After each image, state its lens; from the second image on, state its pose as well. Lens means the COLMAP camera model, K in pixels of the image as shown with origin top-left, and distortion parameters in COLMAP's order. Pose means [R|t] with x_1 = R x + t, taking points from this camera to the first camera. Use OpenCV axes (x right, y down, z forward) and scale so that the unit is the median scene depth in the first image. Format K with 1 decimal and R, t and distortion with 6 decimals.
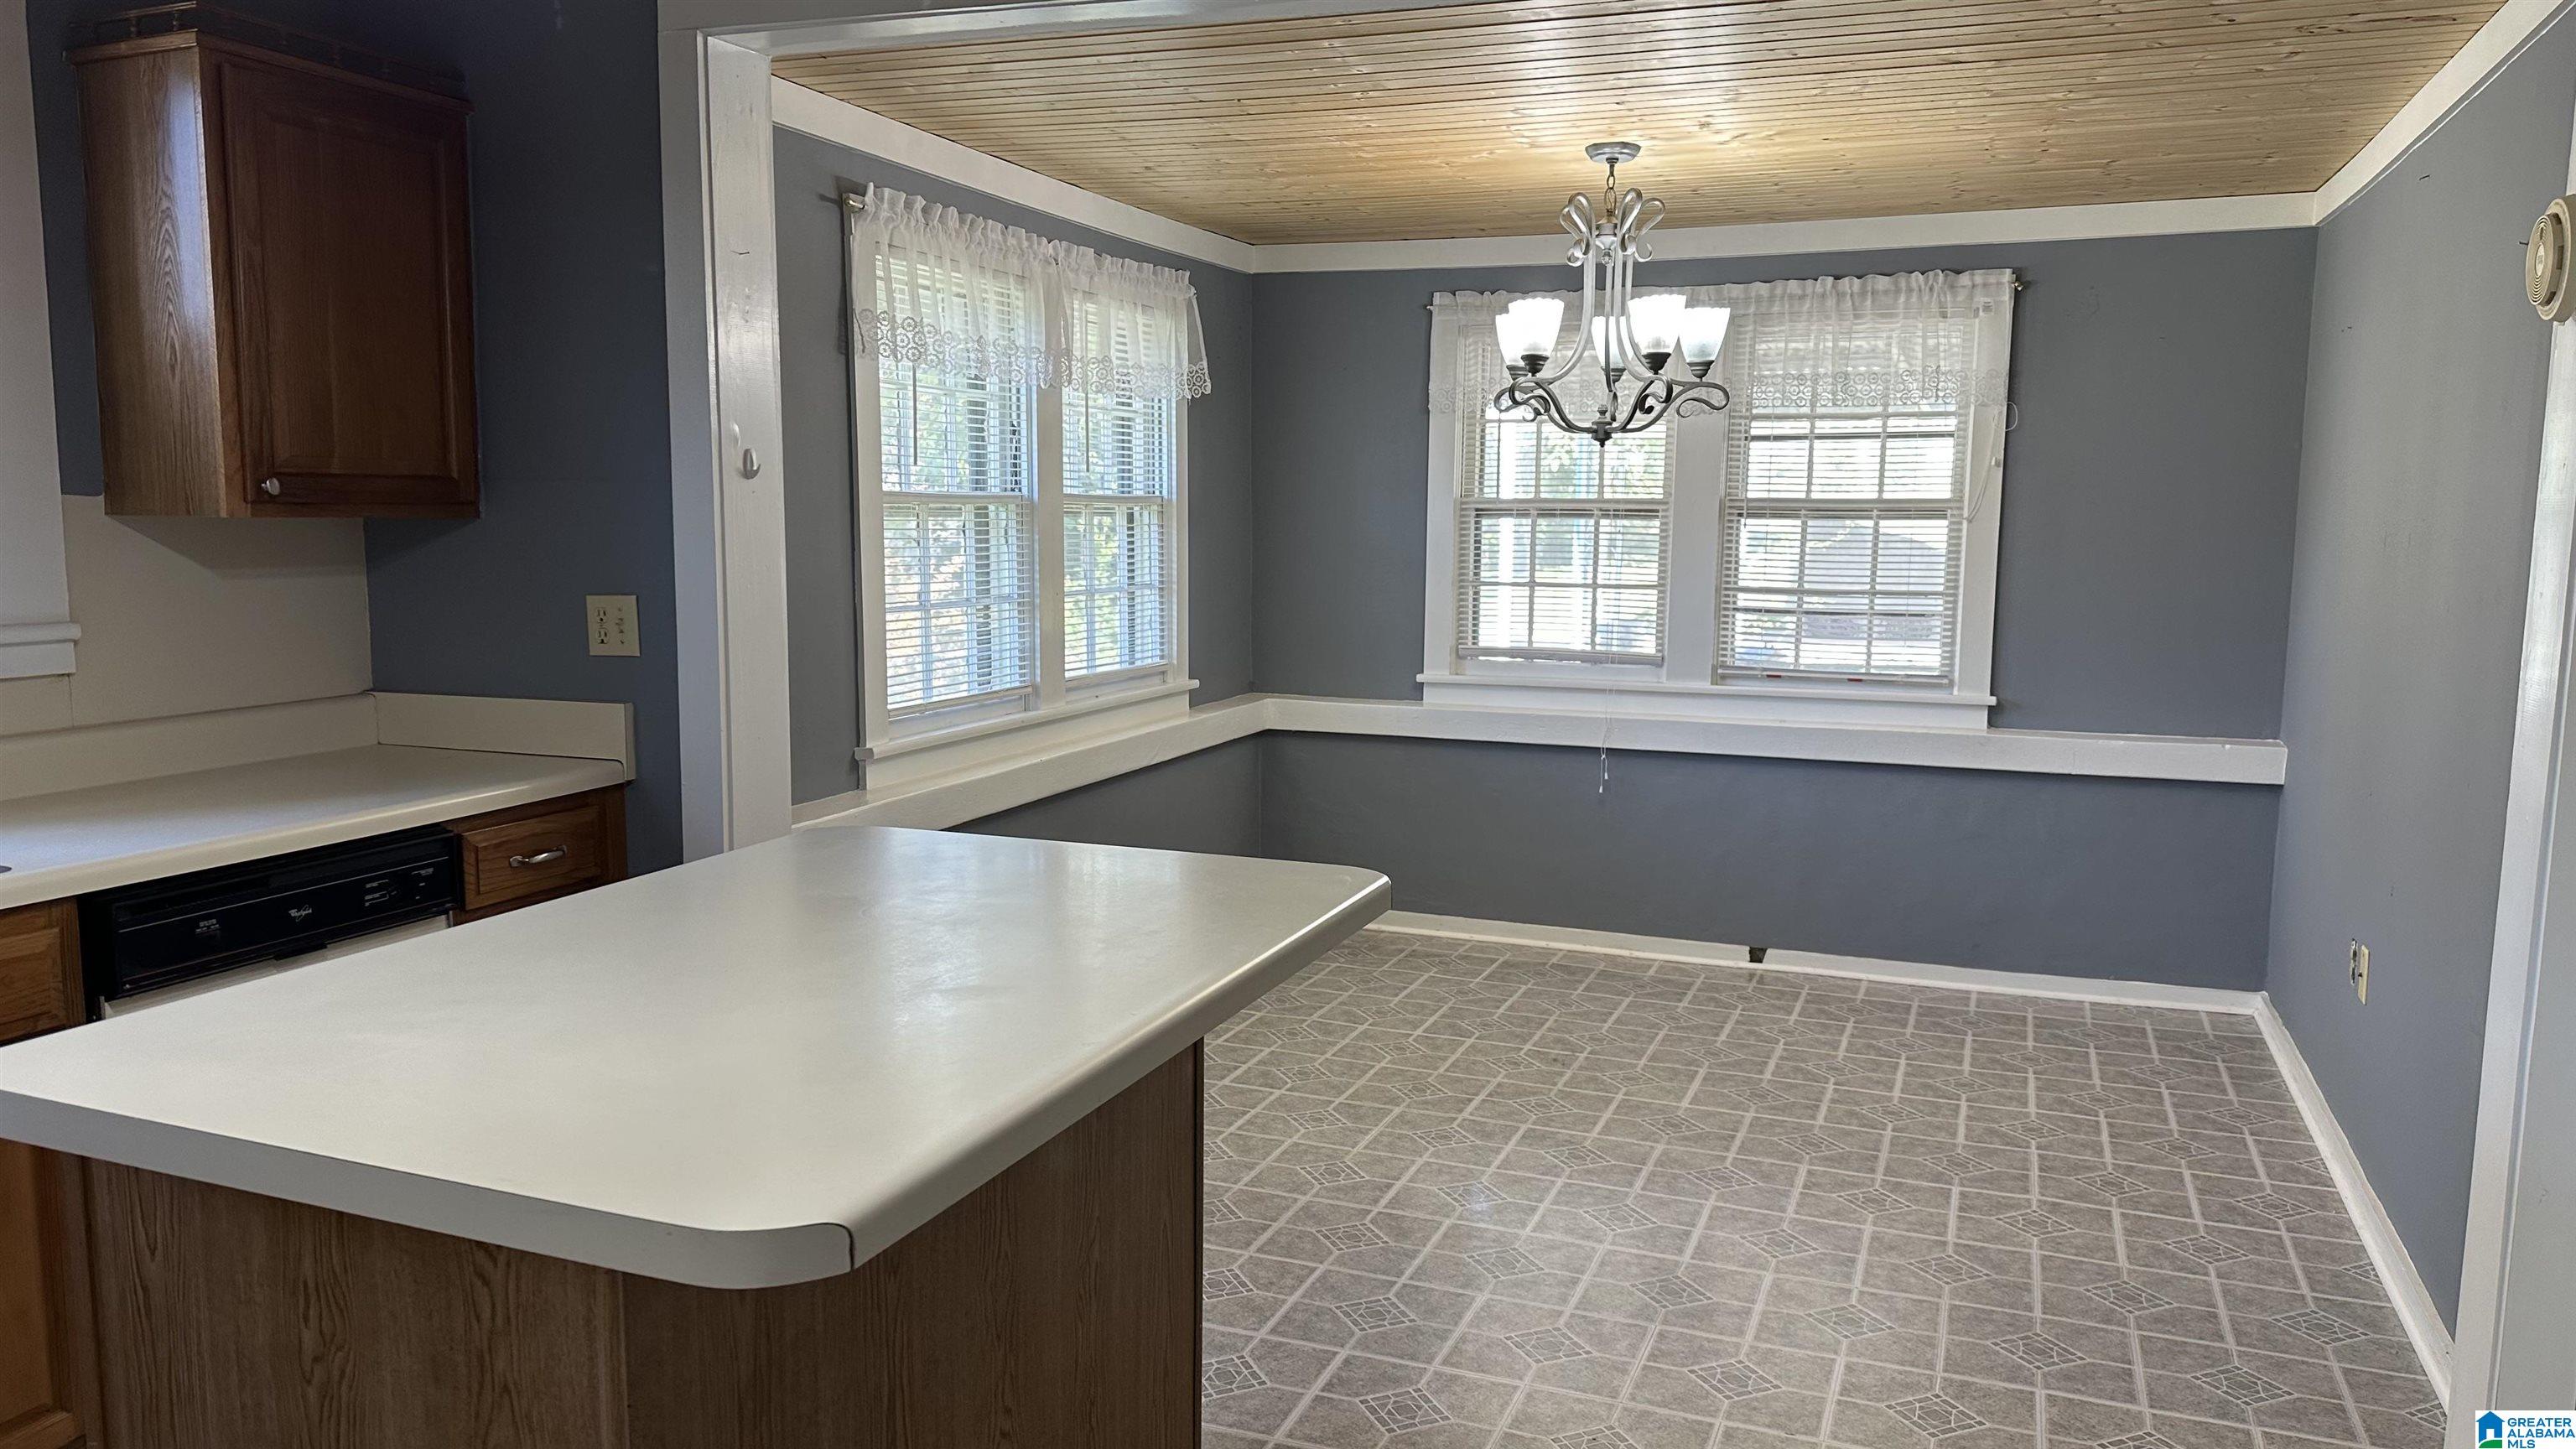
lens RADIAL K [[1767.8, 0, 1291.4], [0, 1767.8, 731.3], [0, 0, 1]] dist [0.150203, -0.200026]
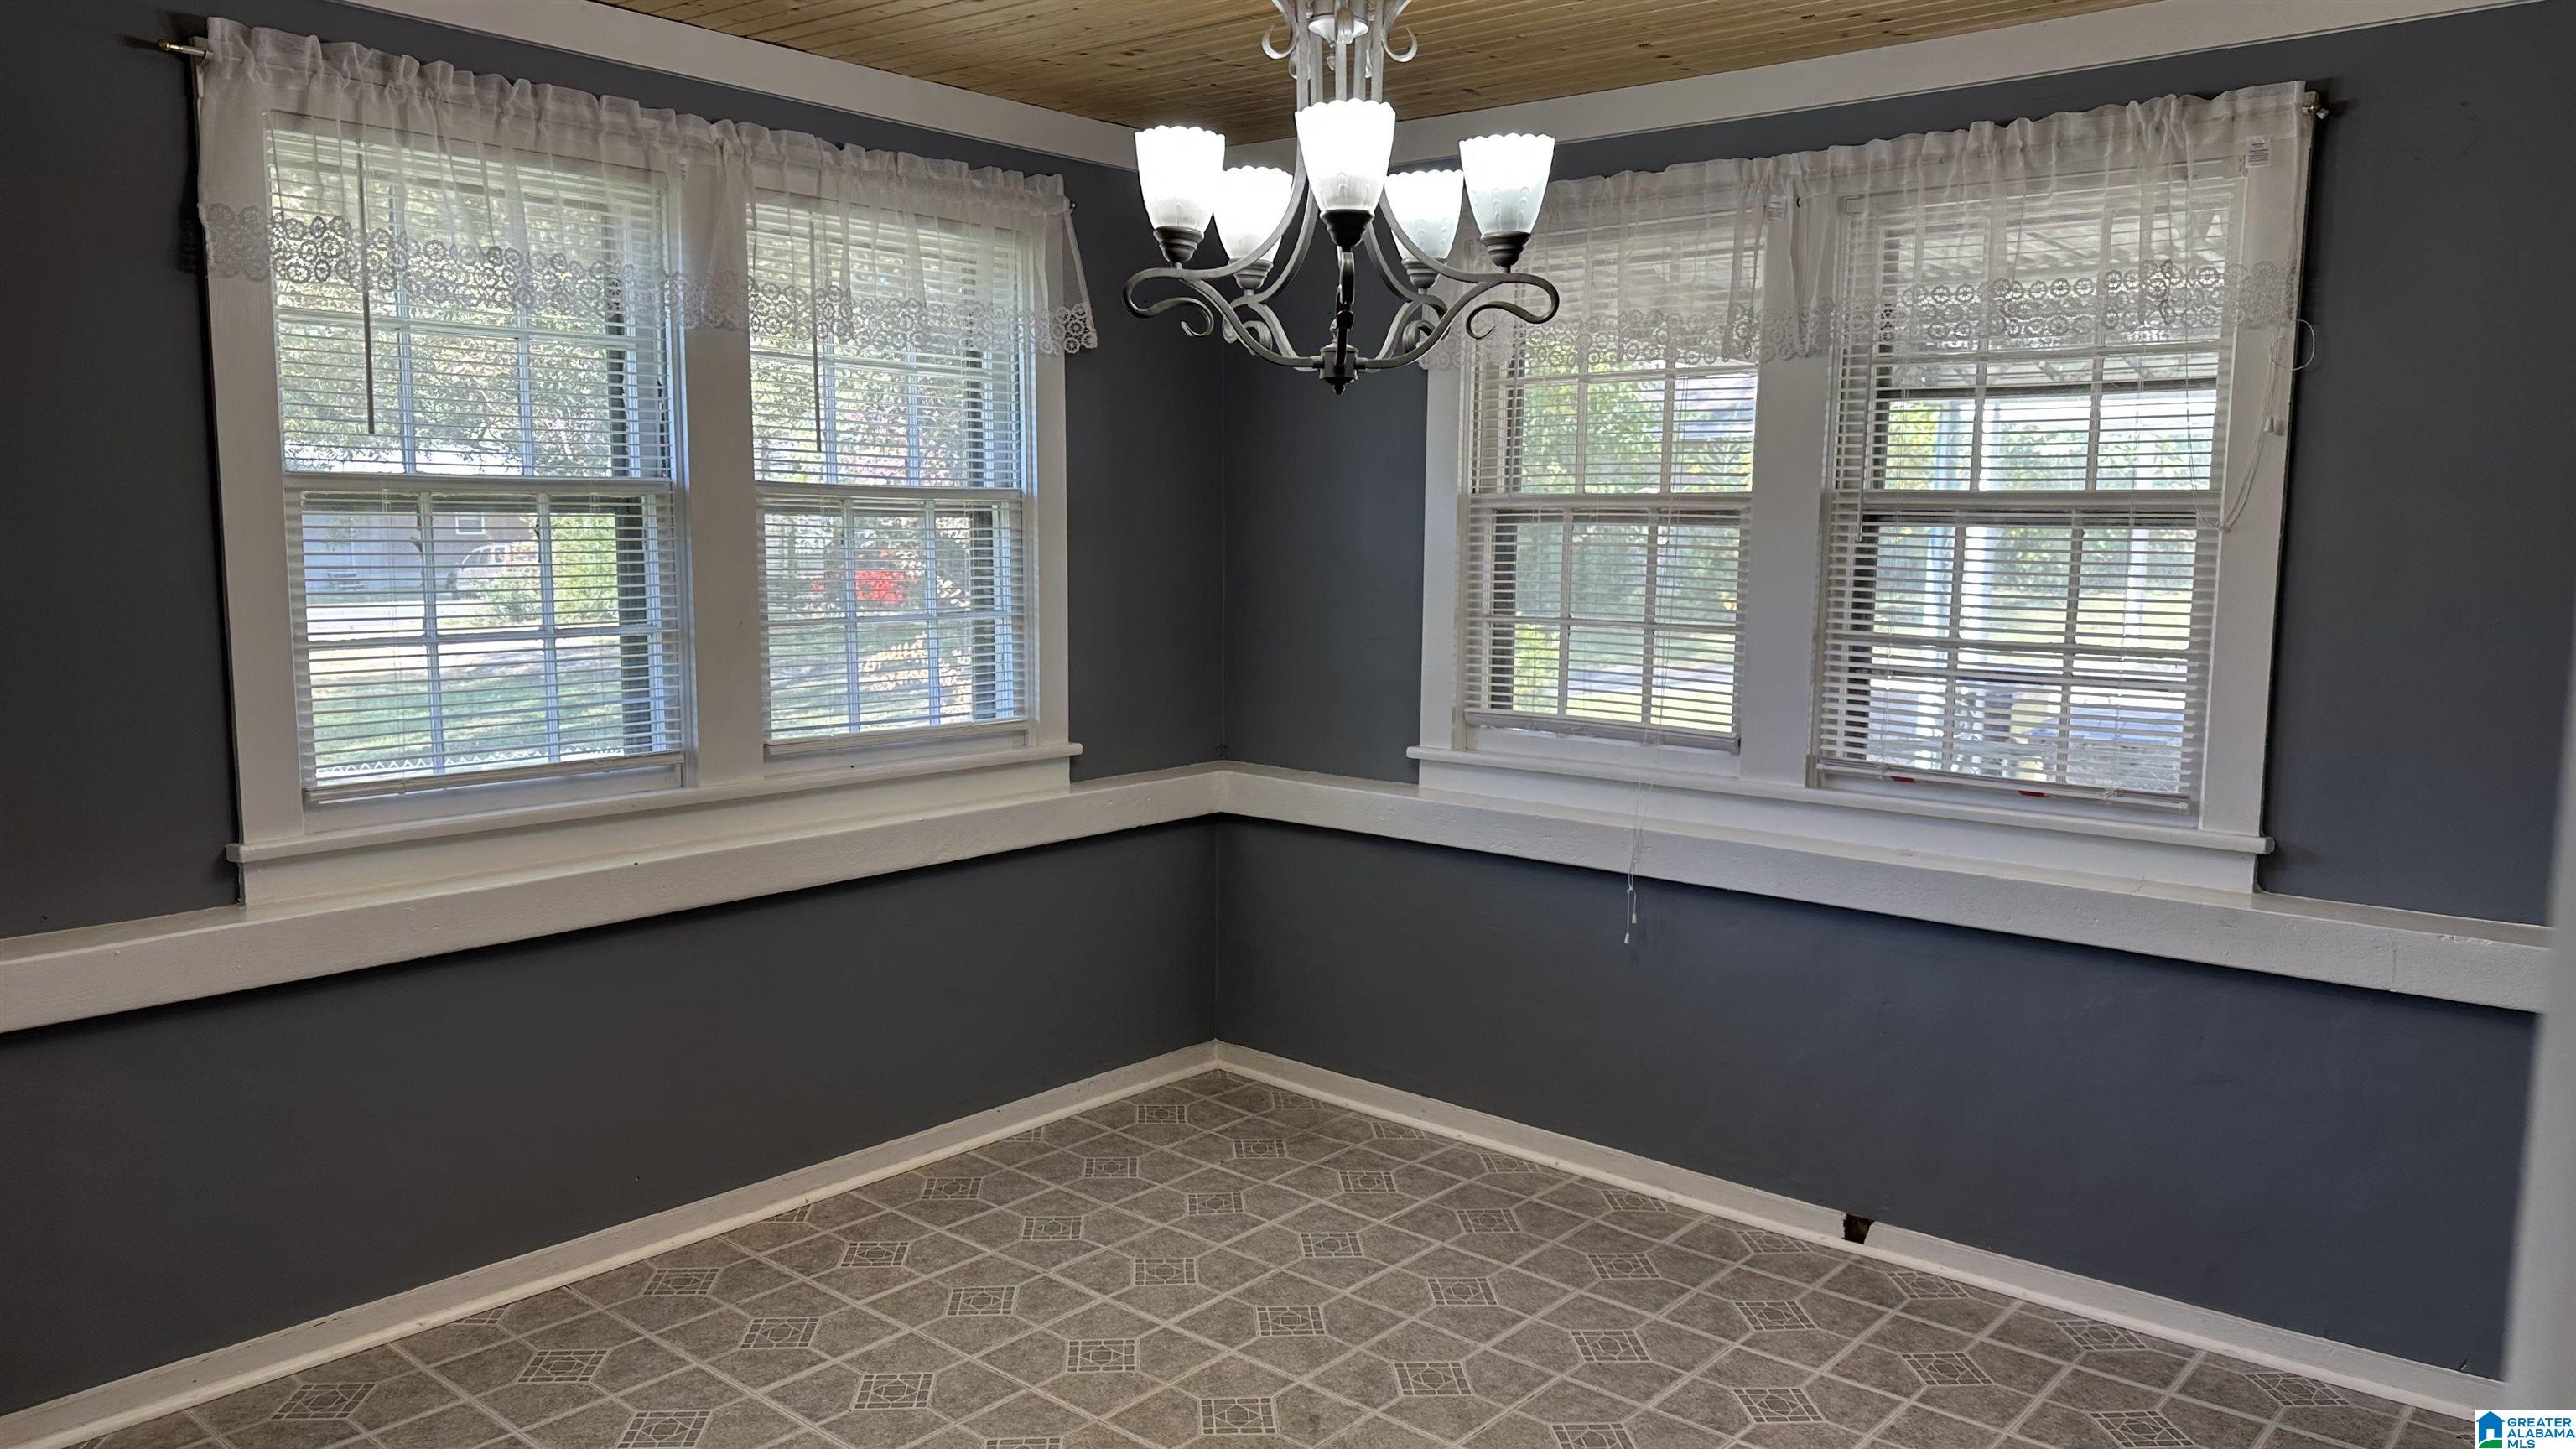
lens RADIAL K [[1754.0, 0, 1329.2], [0, 1754.0, 725.9], [0, 0, 1]] dist [0.104332, -0.130409]
pose [[0.947694, 0.039008, -0.316789, 0.285371], [-0.042941, 0.999063, -0.005442, -0.038677], [0.316280, 0.018761, 0.948480, 0.368422]]
